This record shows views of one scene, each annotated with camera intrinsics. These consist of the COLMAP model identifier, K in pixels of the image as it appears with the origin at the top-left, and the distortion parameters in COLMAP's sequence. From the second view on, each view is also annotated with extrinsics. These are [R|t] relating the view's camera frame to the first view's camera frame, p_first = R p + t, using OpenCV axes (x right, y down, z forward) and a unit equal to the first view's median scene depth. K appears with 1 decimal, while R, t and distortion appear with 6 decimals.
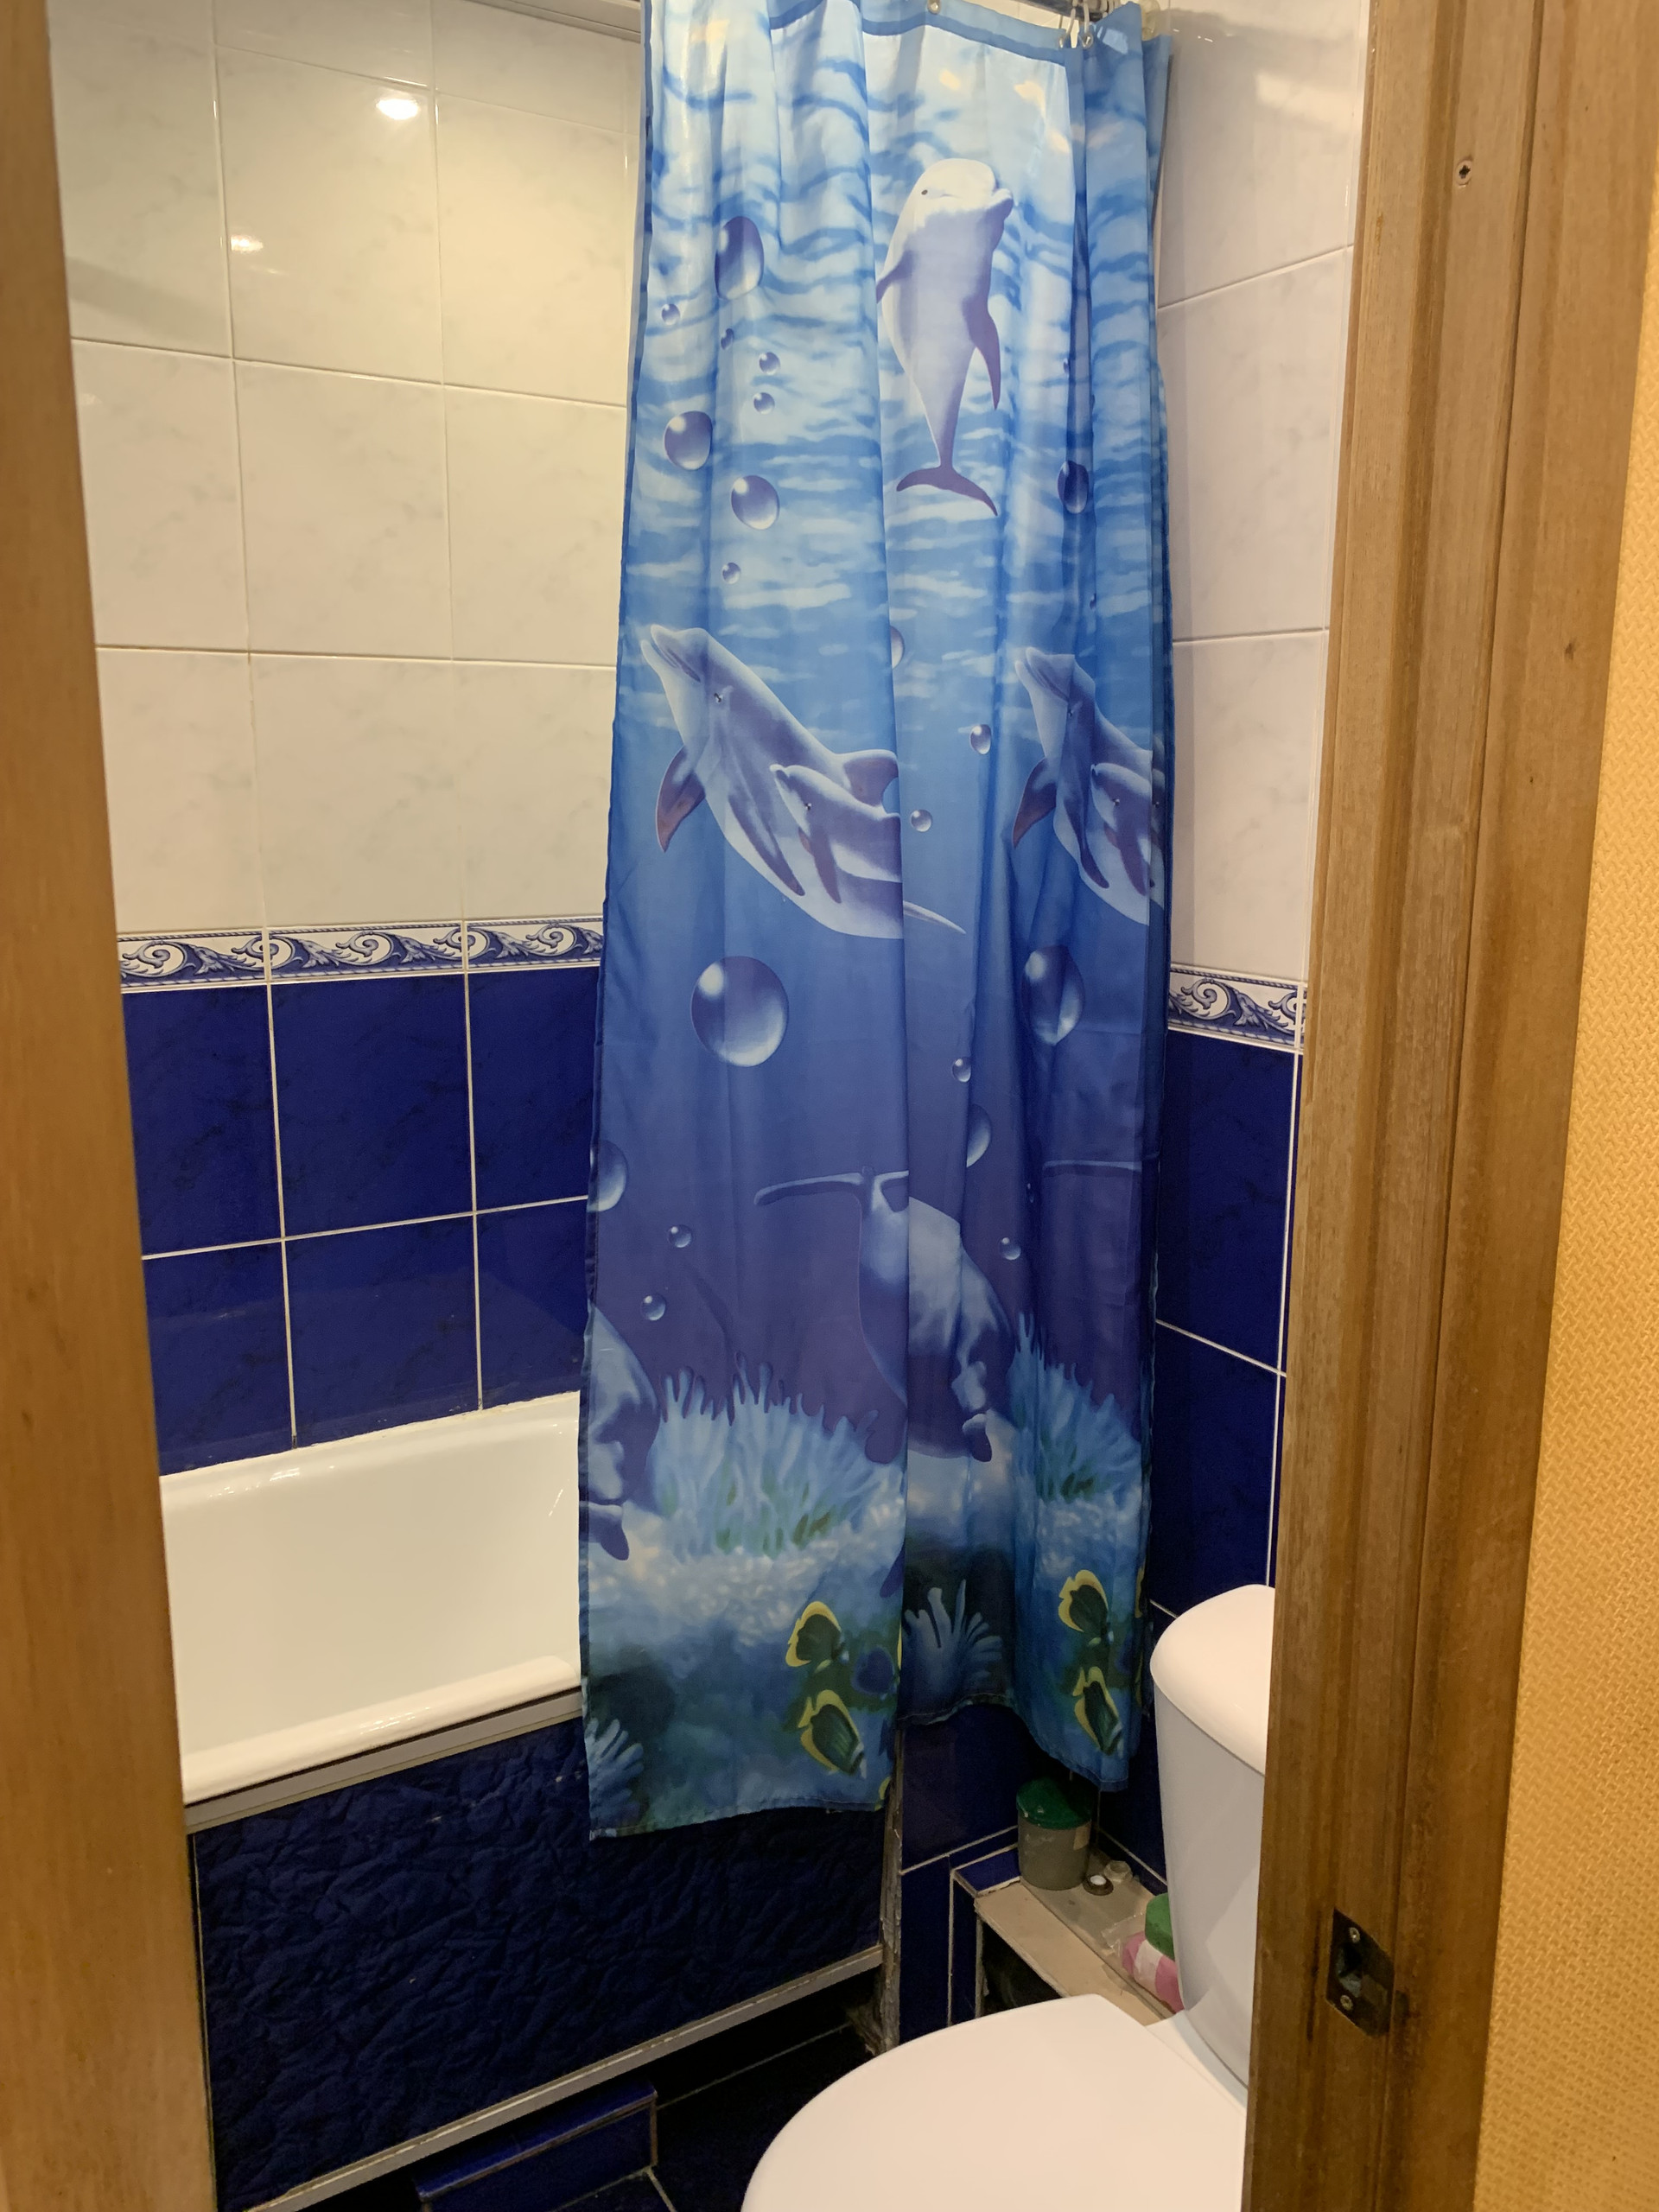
lens RADIAL K [[1581.9, 0, 826.8], [0, 1581.9, 1111.1], [0, 0, 1]] dist [-0.035729, 0.002849]
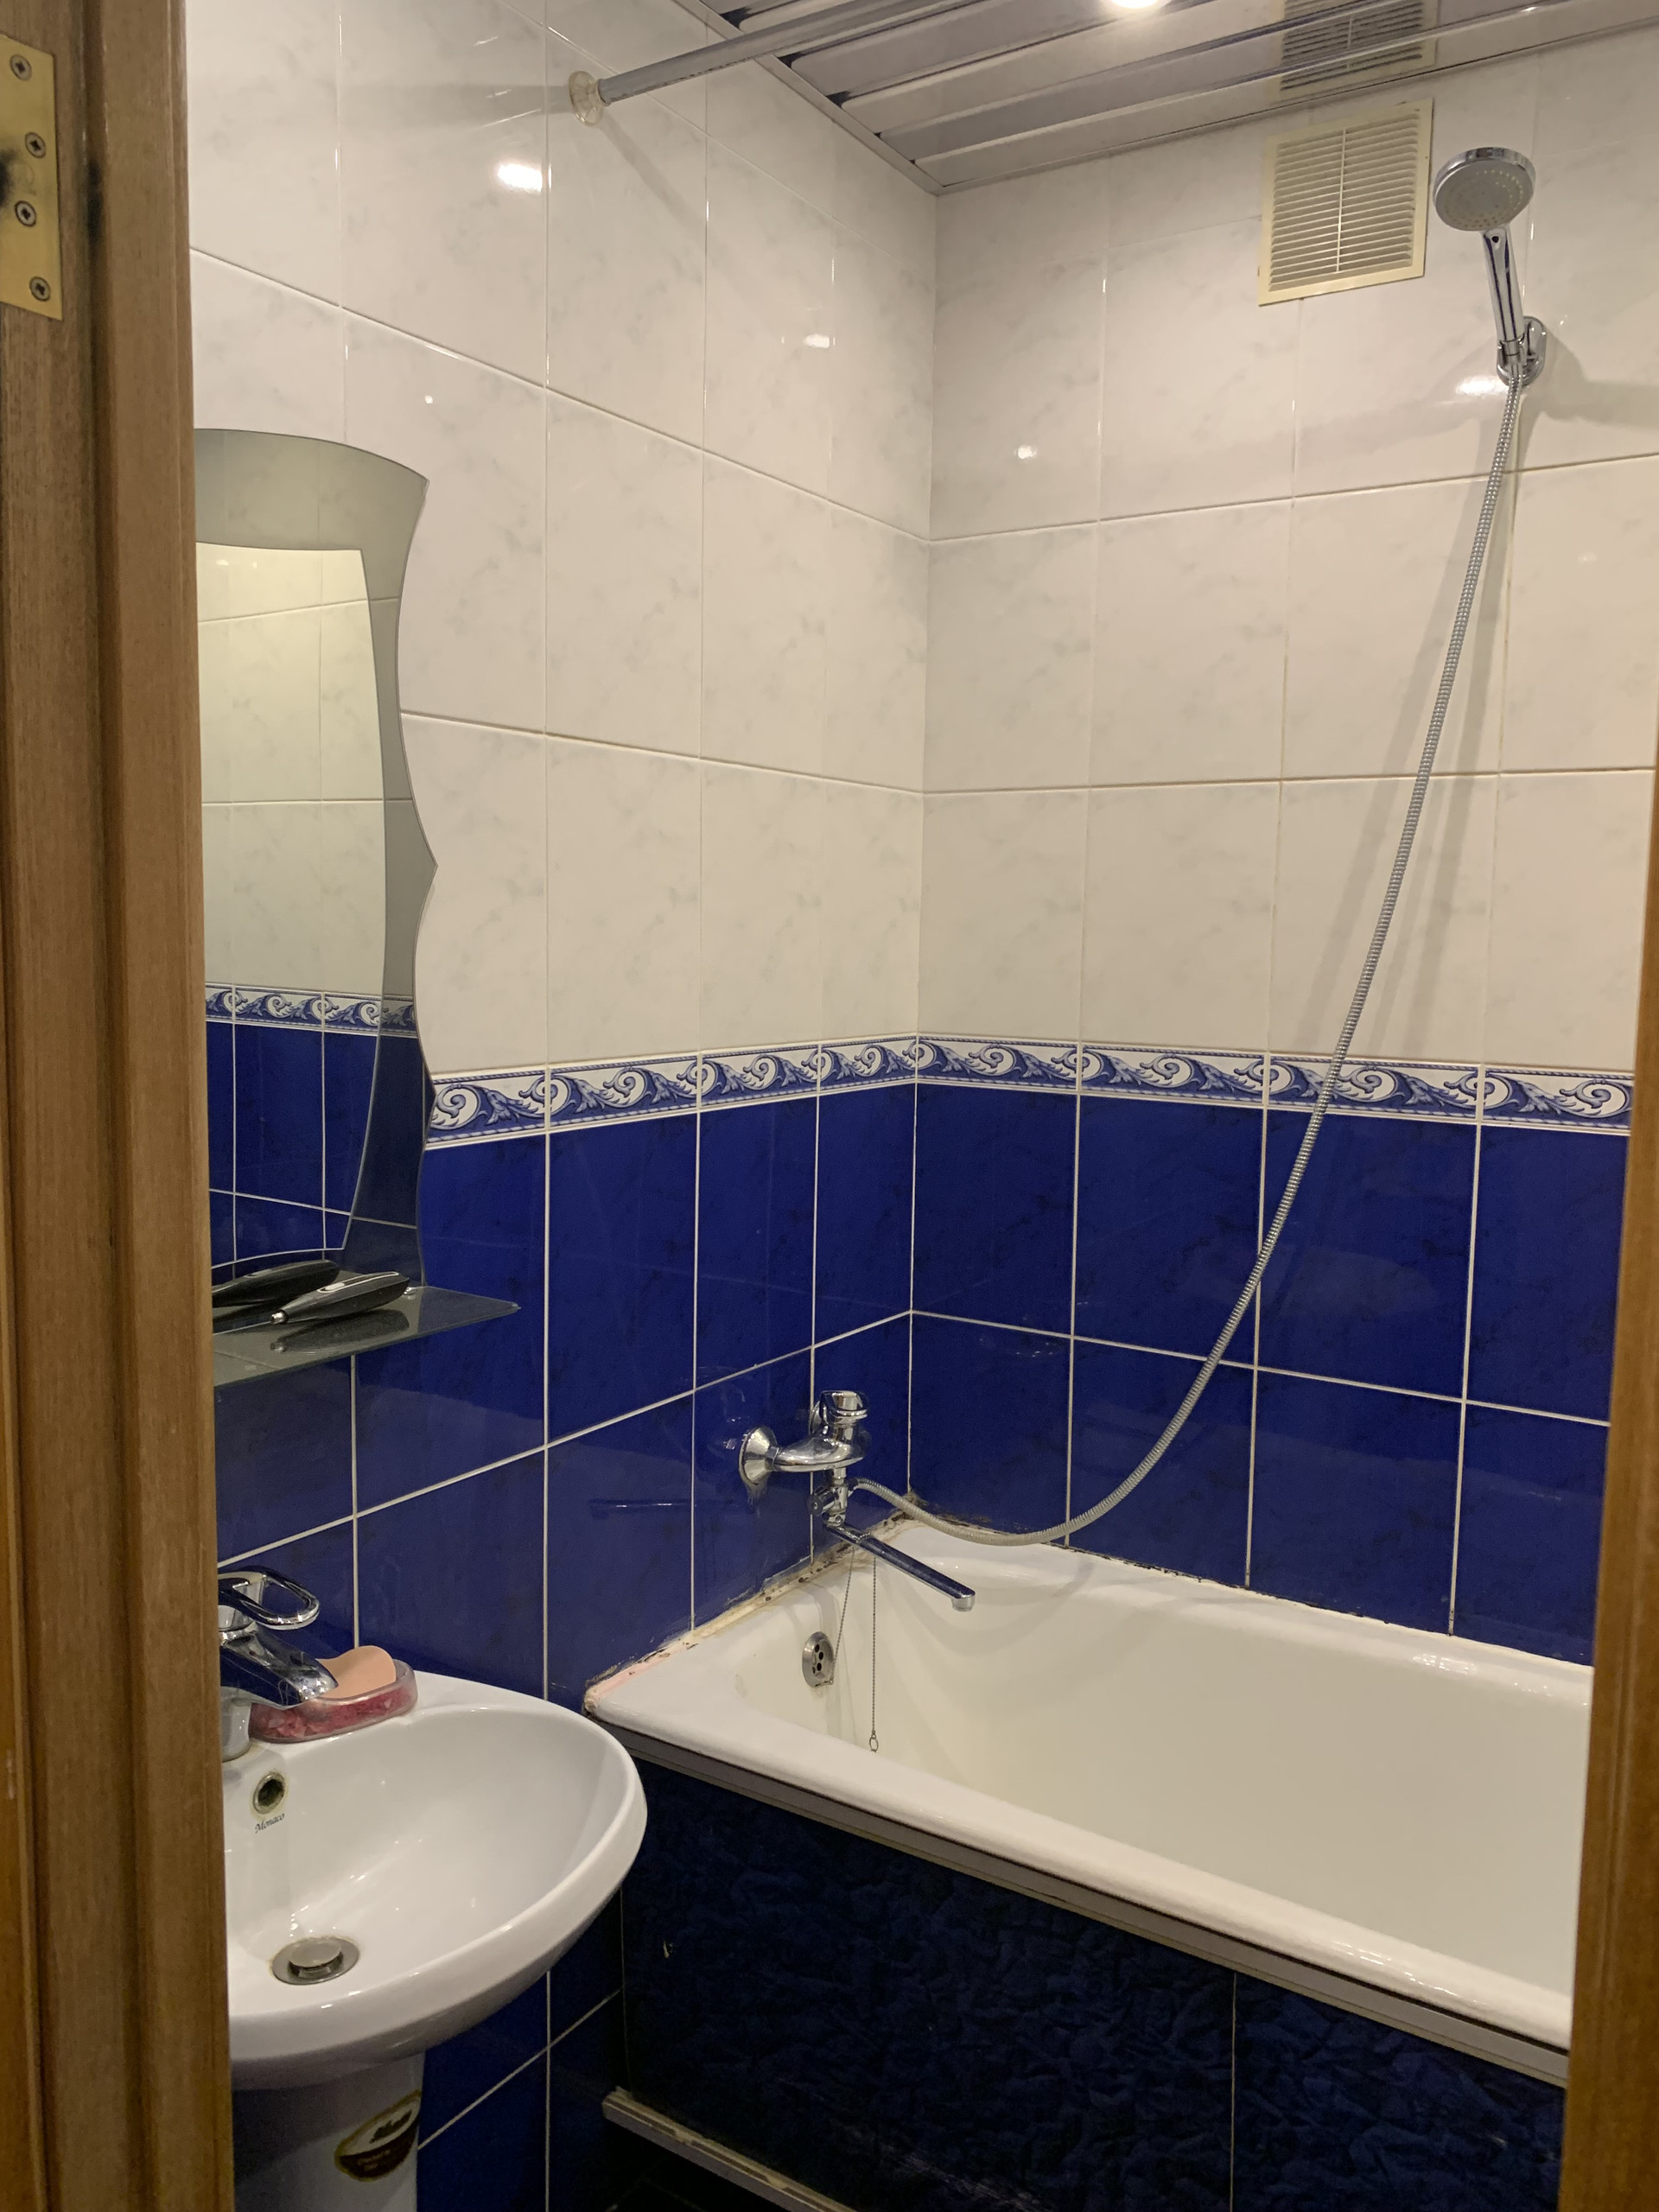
lens RADIAL K [[1696.2, 0, 827.6], [0, 1696.2, 1095.1], [0, 0, 1]] dist [0.006728, -0.009646]
pose [[0.428528, 0.095637, -0.898453, 0.579115], [-0.186014, 0.982419, 0.015853, -0.064695], [0.884173, 0.160331, 0.438784, 0.336892]]
